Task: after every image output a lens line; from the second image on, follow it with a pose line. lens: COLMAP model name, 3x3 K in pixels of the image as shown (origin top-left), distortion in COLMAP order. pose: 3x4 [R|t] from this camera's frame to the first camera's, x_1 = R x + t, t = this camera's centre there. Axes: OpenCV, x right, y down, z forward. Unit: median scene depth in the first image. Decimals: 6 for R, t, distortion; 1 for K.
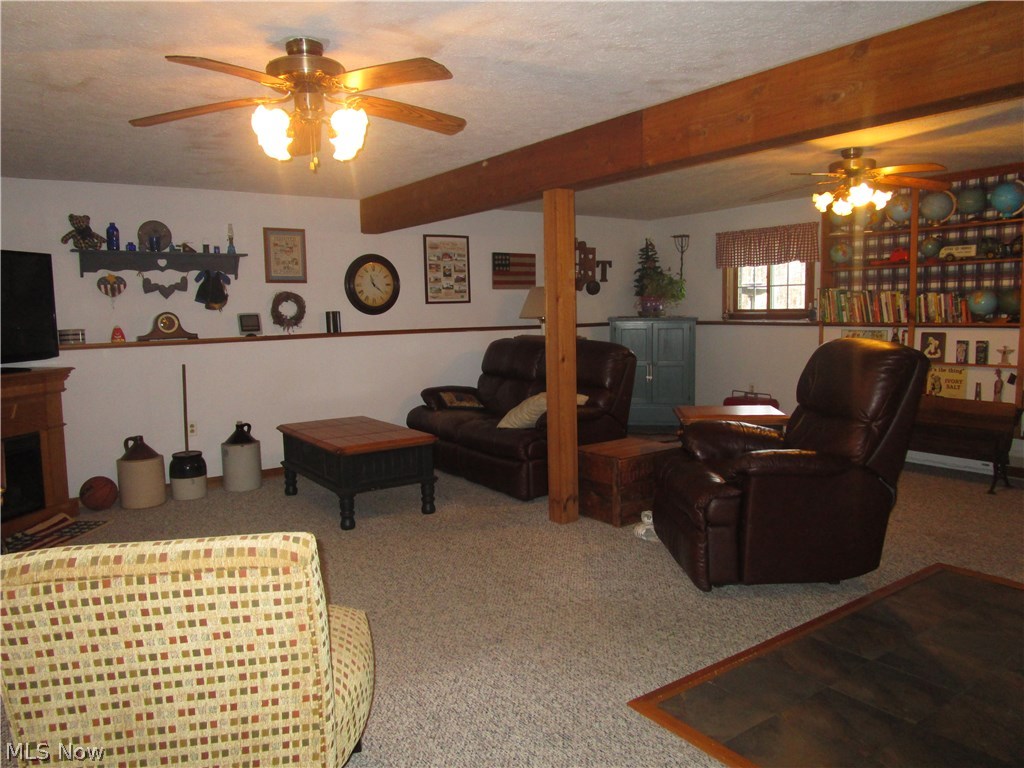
lens RADIAL K [[740.2, 0, 509.4], [0, 740.2, 385.2], [0, 0, 1]] dist [0.003836, 0.005779]
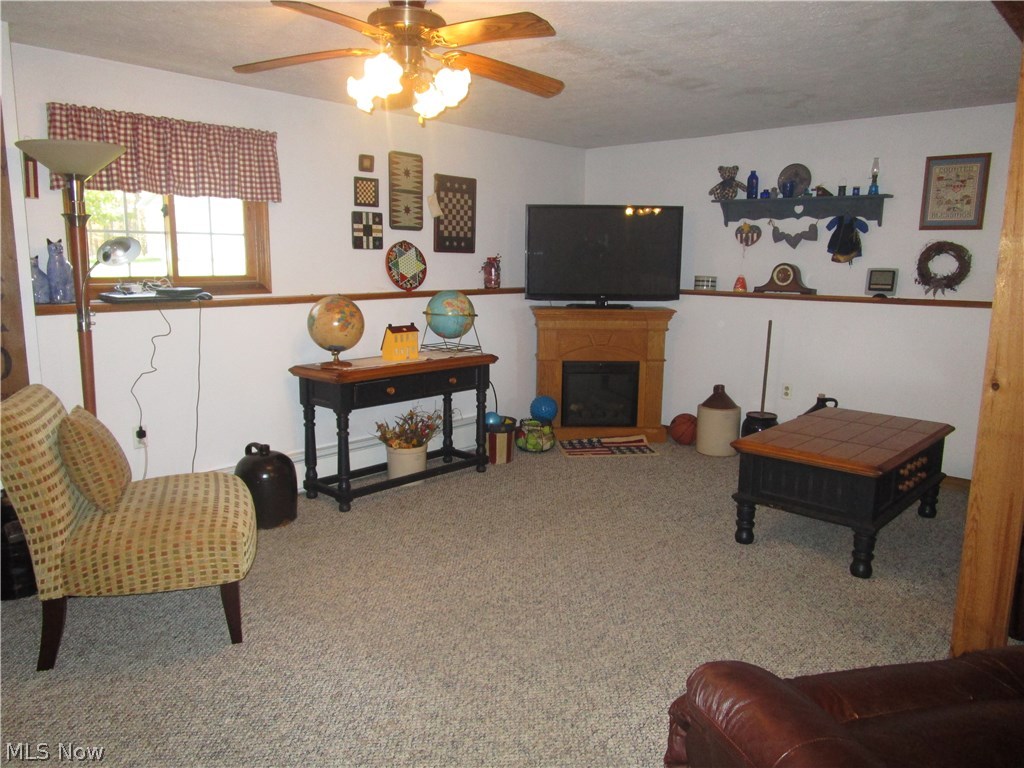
lens RADIAL K [[740.2, 0, 510.3], [0, 740.2, 379.7], [0, 0, 1]] dist [0.003836, 0.005779]
pose [[0.222524, 0.184194, -0.957369, 0.381882], [-0.127630, 0.979043, 0.158699, -0.059664], [0.966537, 0.086875, 0.241369, 0.460466]]
